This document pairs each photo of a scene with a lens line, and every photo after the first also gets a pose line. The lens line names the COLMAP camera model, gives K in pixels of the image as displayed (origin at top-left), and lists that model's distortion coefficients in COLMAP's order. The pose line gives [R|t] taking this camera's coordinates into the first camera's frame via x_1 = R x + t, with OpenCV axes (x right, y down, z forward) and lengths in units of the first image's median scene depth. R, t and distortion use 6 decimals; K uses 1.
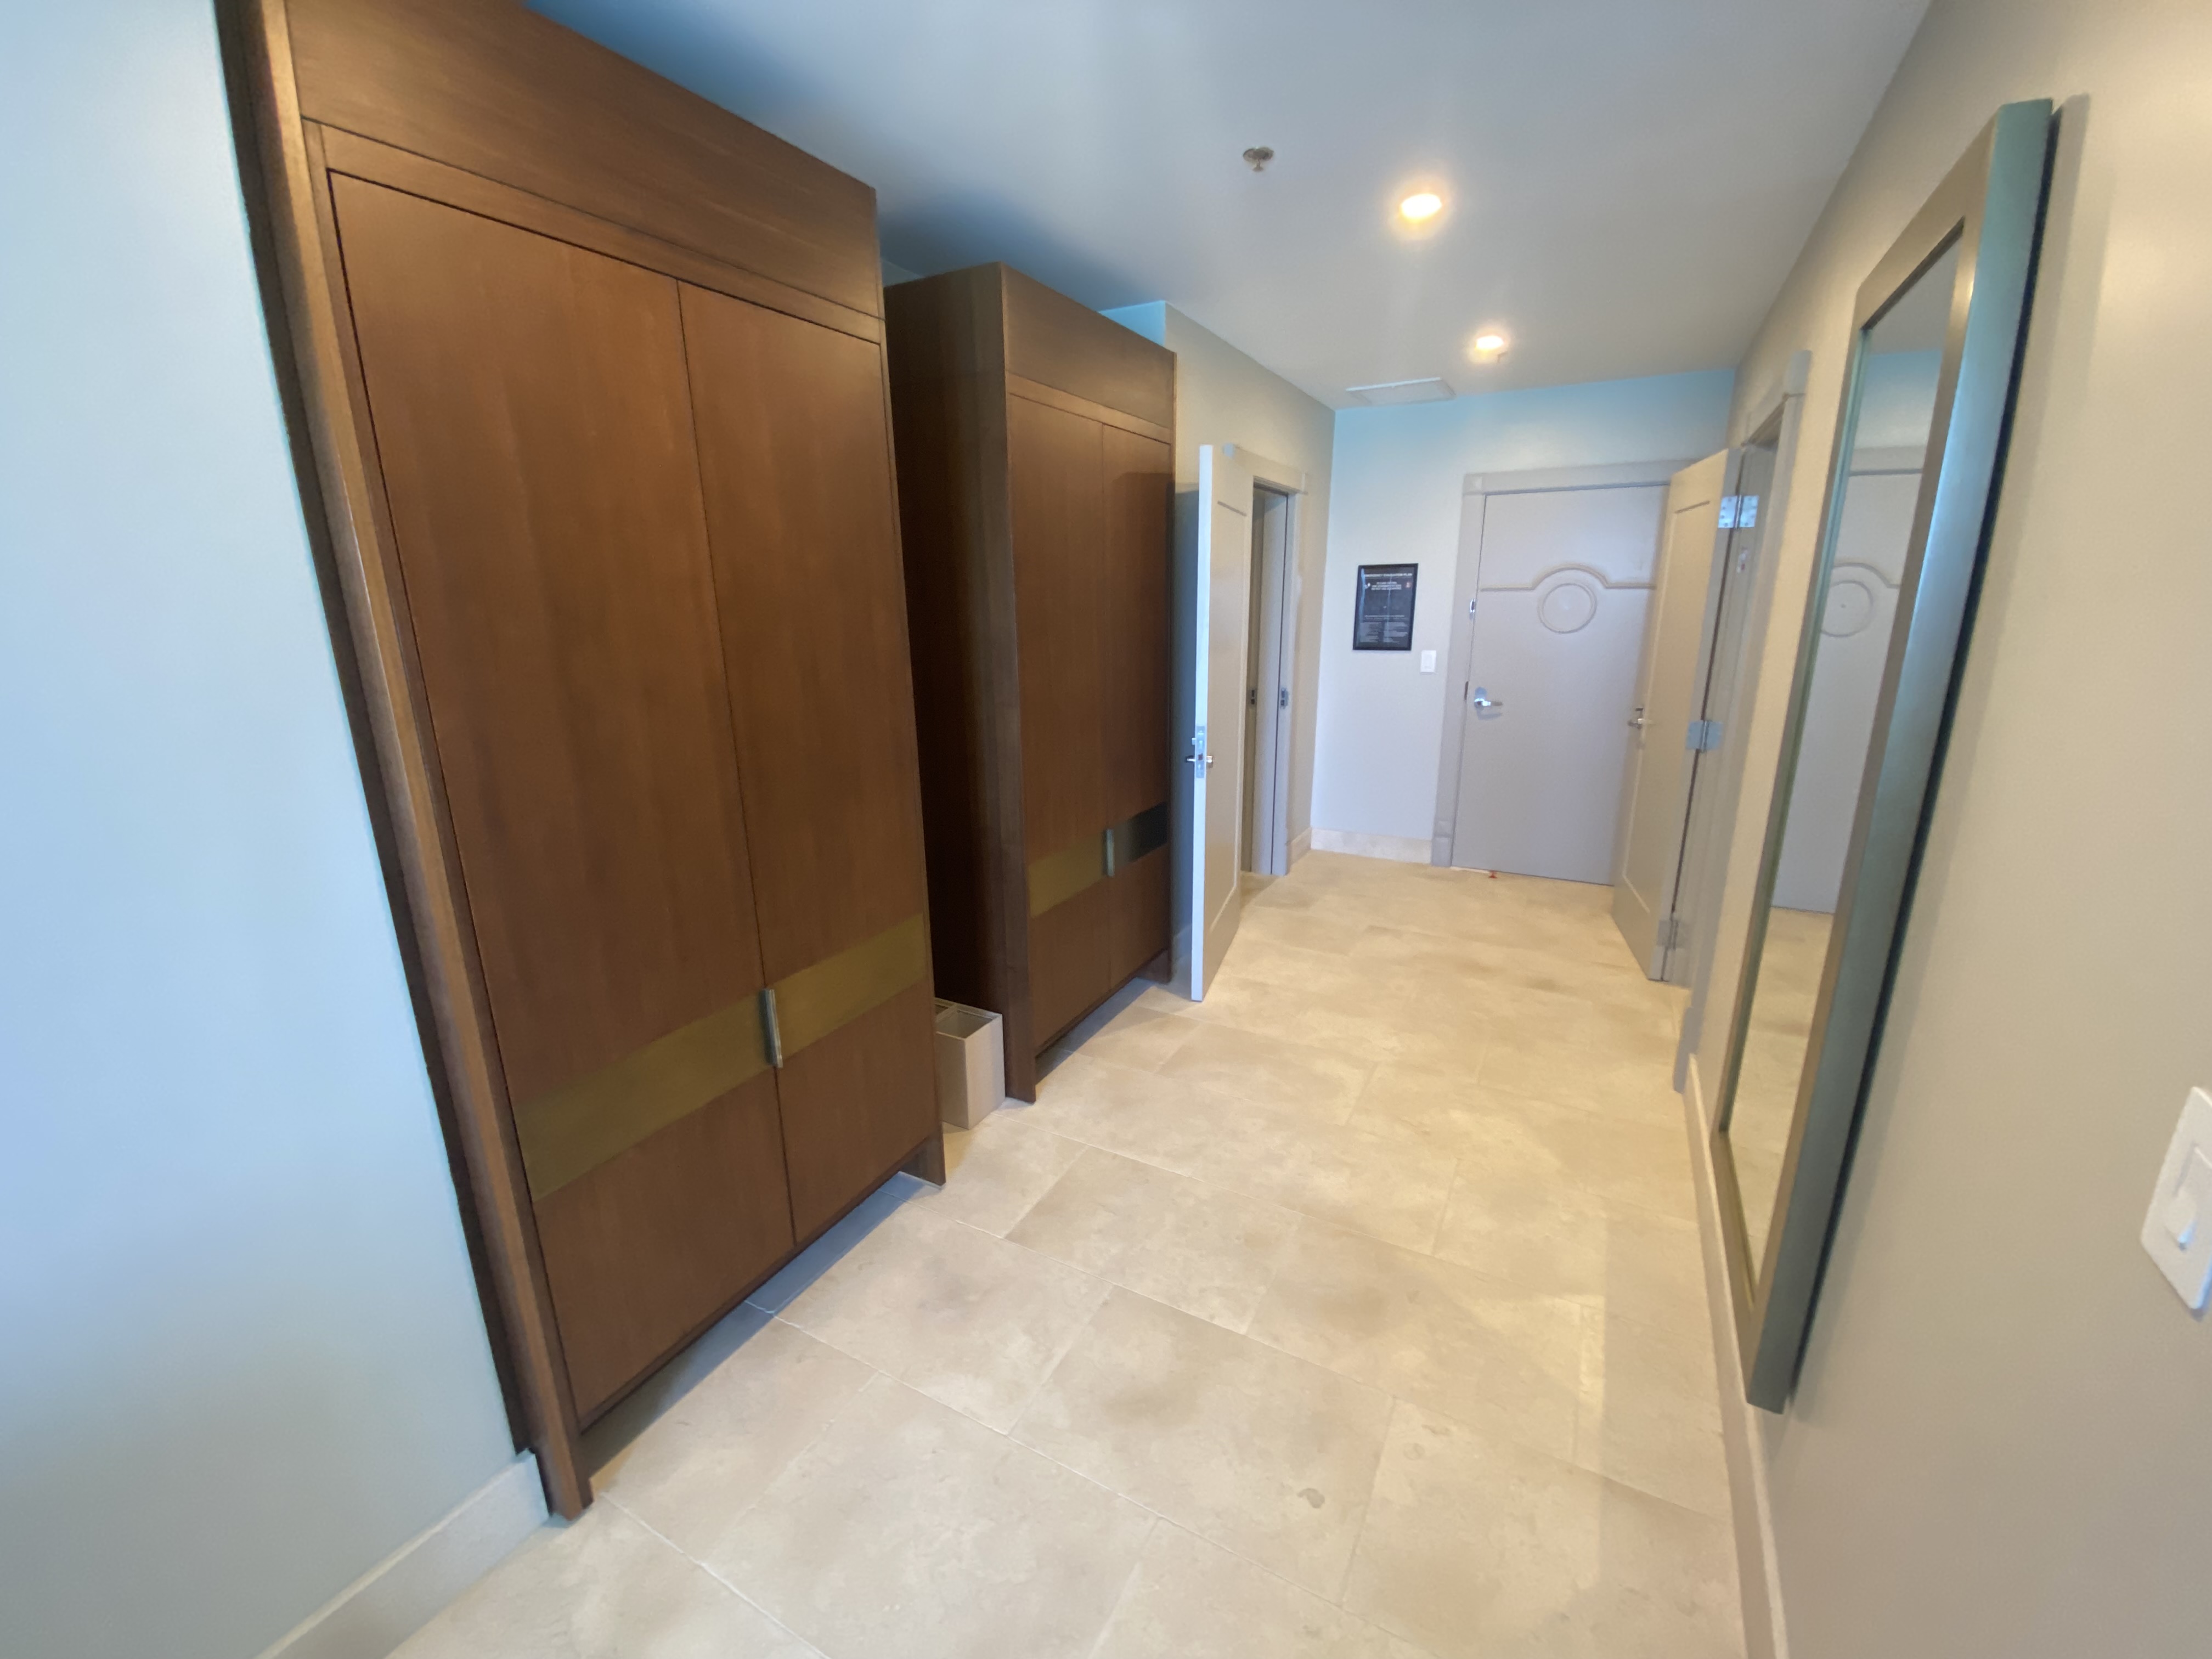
lens RADIAL K [[903.2, 0, 1097.8], [0, 903.2, 834.5], [0, 0, 1]] dist [-0.001788, -0.006896]
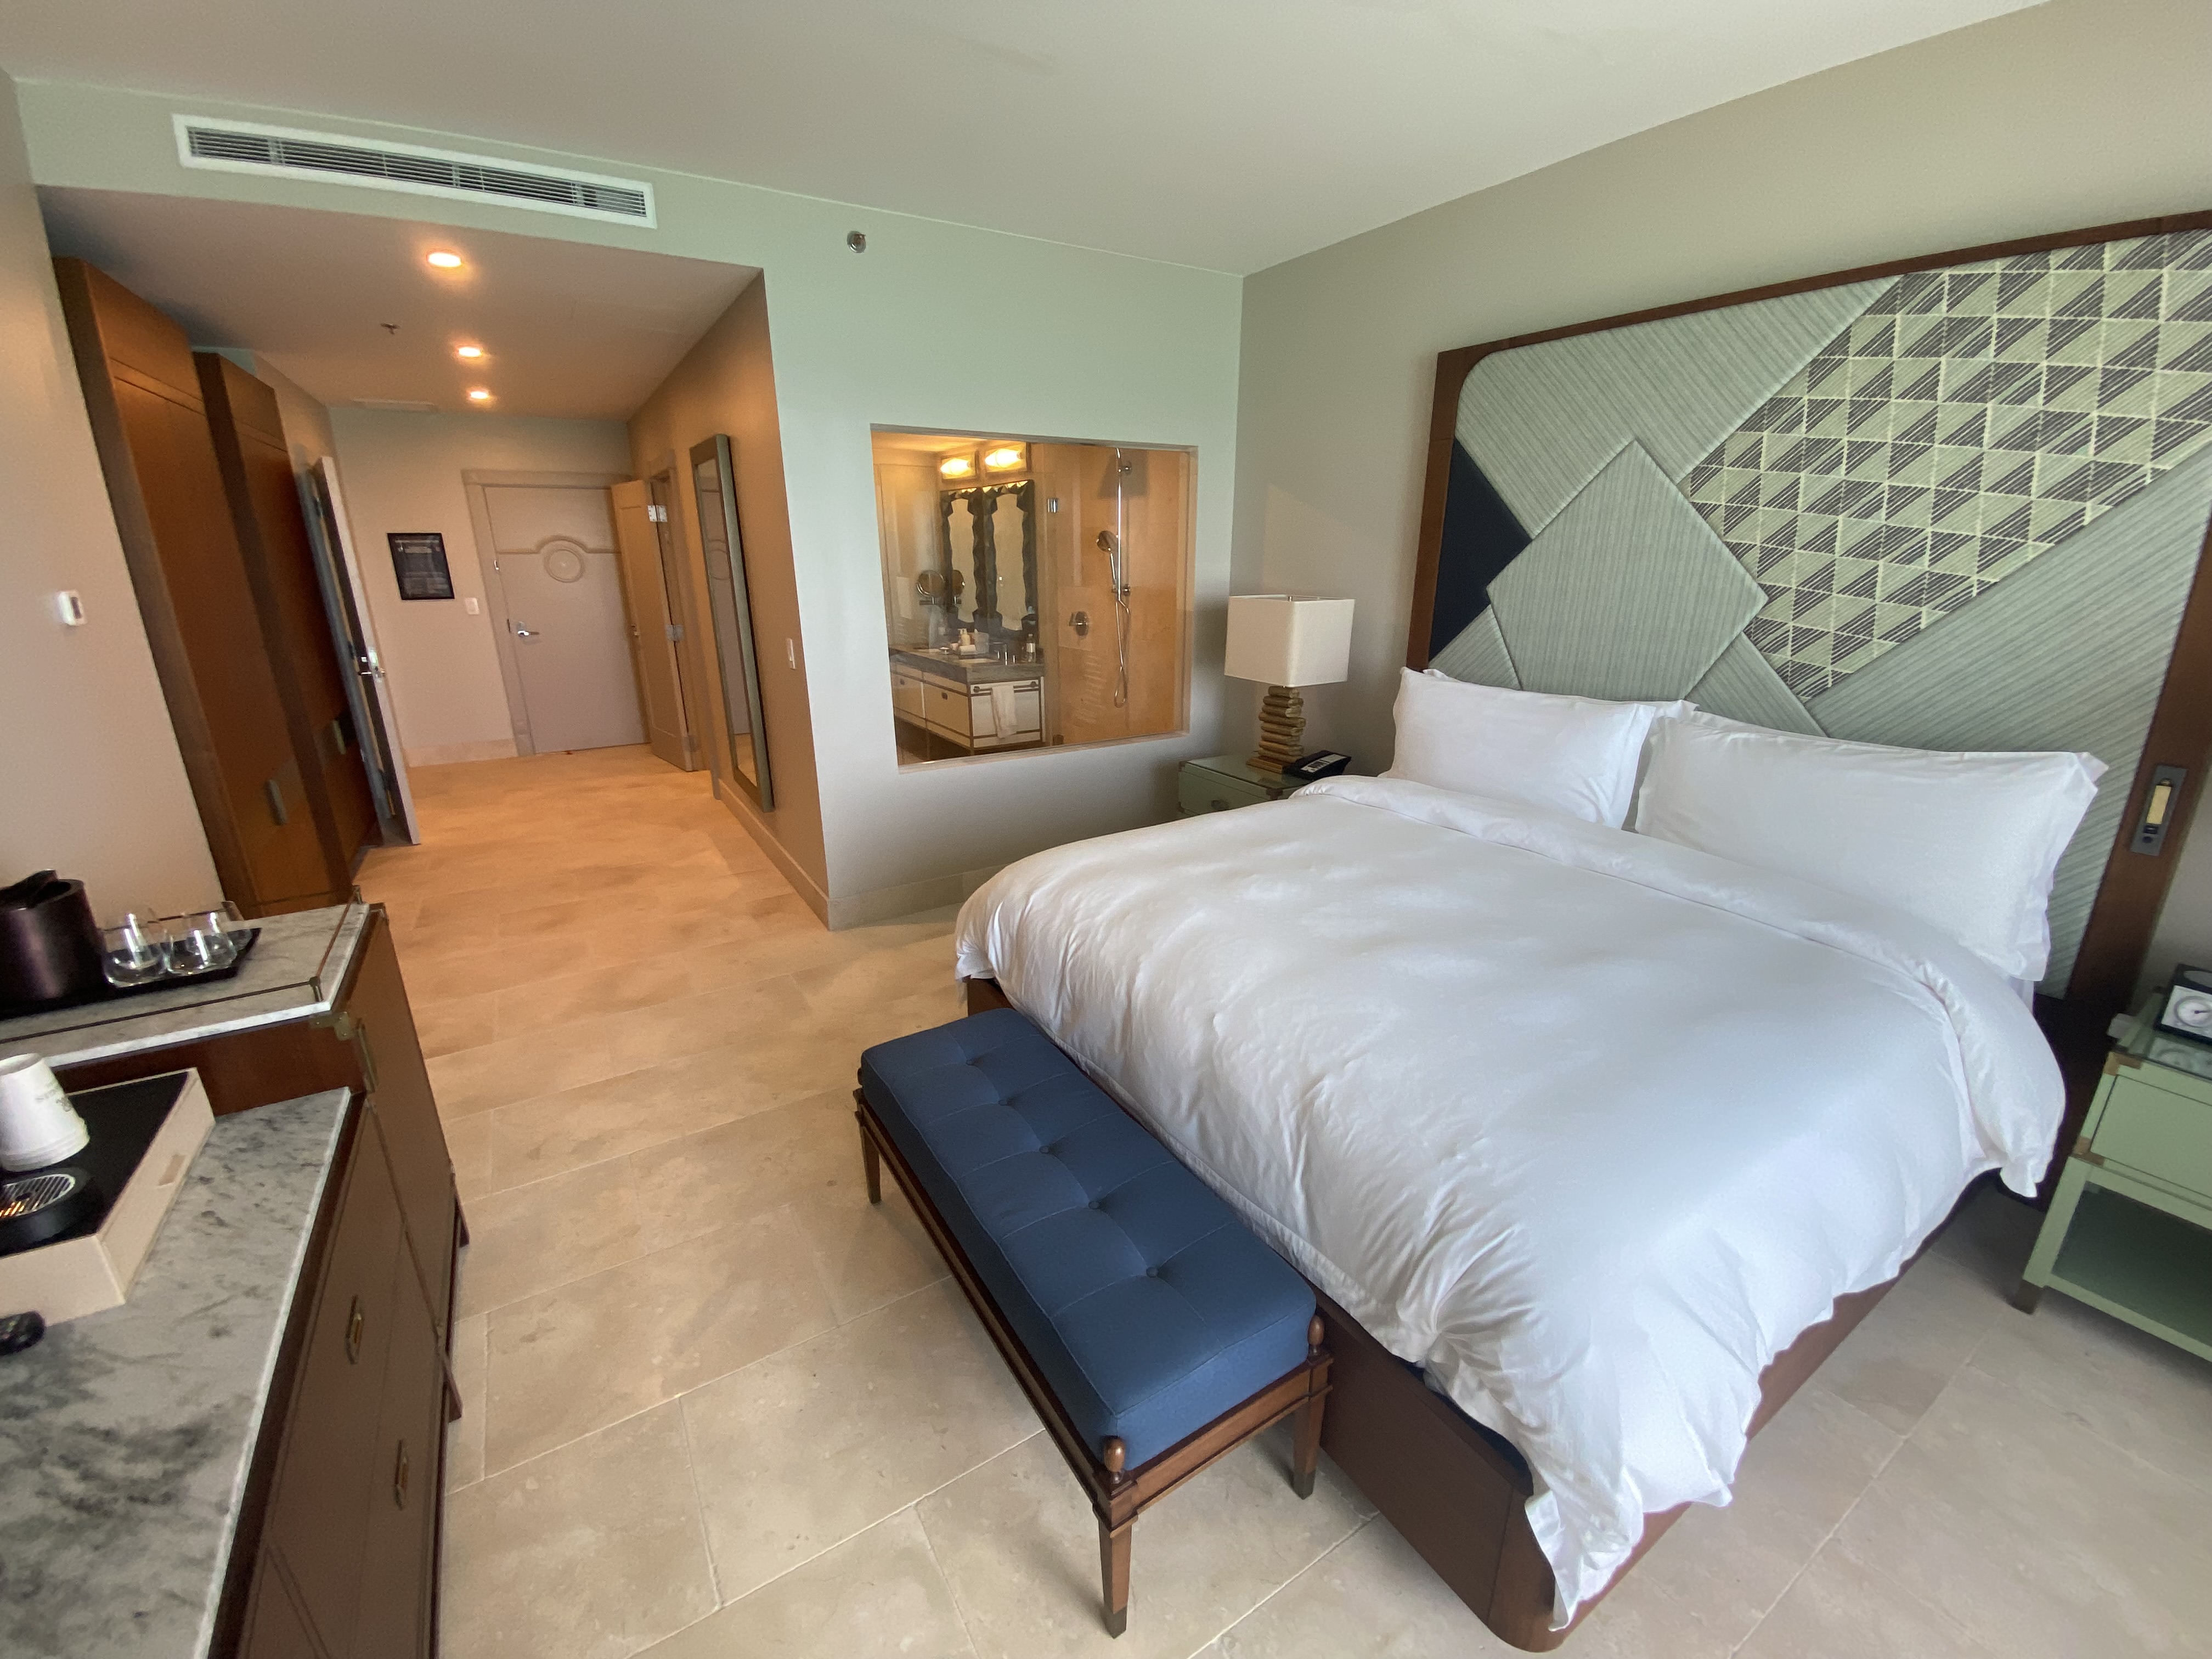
lens RADIAL K [[903.2, 0, 1113.6], [0, 903.2, 833.1], [0, 0, 1]] dist [-0.001788, -0.006896]
pose [[0.484240, -0.251260, 0.838081, -0.413225], [0.216497, 0.962500, 0.163469, 0.131918], [-0.847727, 0.102284, 0.520478, -0.517950]]
